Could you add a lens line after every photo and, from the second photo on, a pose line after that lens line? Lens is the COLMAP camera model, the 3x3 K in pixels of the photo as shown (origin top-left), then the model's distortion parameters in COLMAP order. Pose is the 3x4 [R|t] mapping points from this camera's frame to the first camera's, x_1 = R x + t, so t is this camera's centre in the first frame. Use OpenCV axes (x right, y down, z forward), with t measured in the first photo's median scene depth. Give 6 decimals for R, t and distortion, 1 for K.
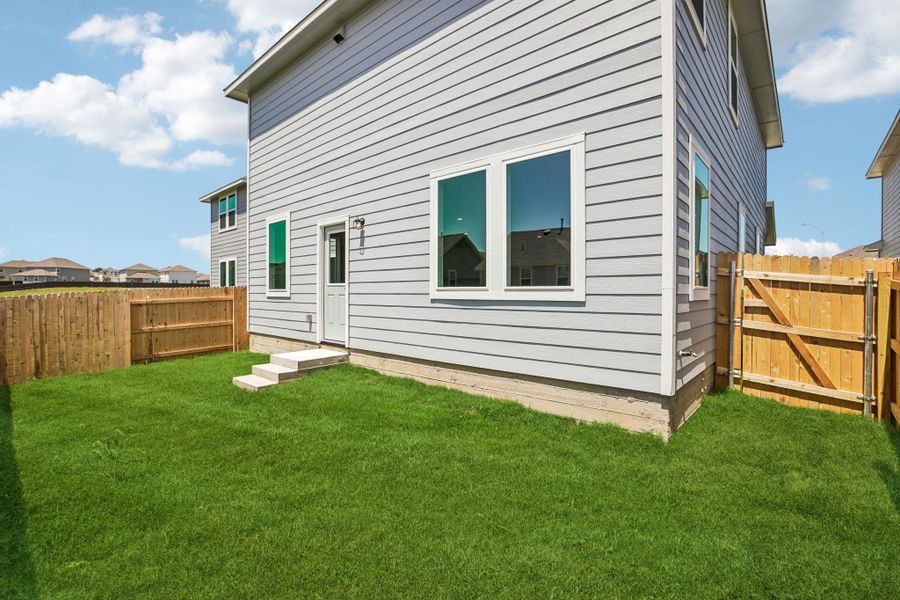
lens RADIAL K [[401.3, 0, 458.8], [0, 401.3, 302.9], [0, 0, 1]] dist [-0.004219, -0.000003]
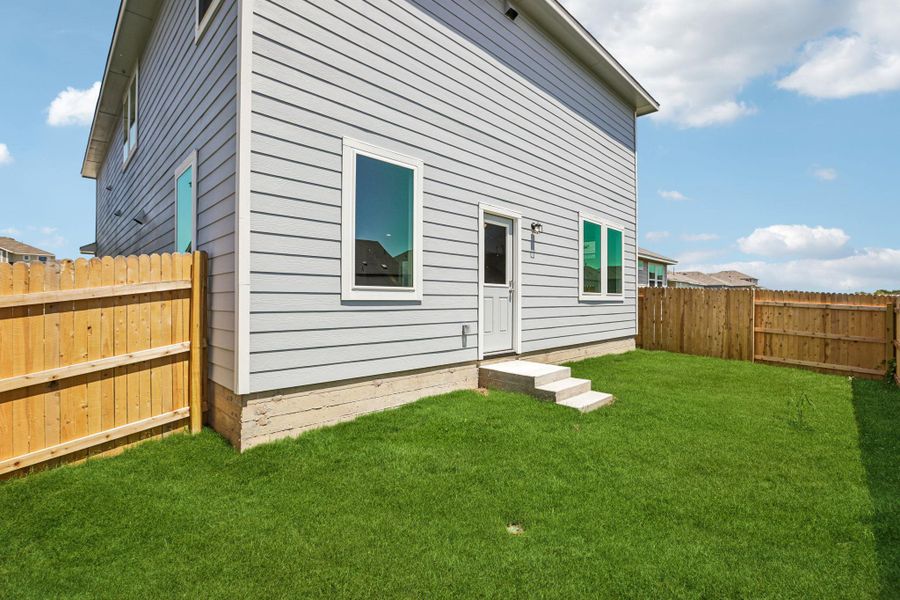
lens RADIAL K [[401.3, 0, 458.8], [0, 401.3, 294.8], [0, 0, 1]] dist [-0.004219, -0.000003]
pose [[0.065911, -0.001966, 0.997824, -1.018812], [0.008162, 0.999966, 0.001431, -0.024256], [-0.997792, 0.008050, 0.065925, 0.897847]]
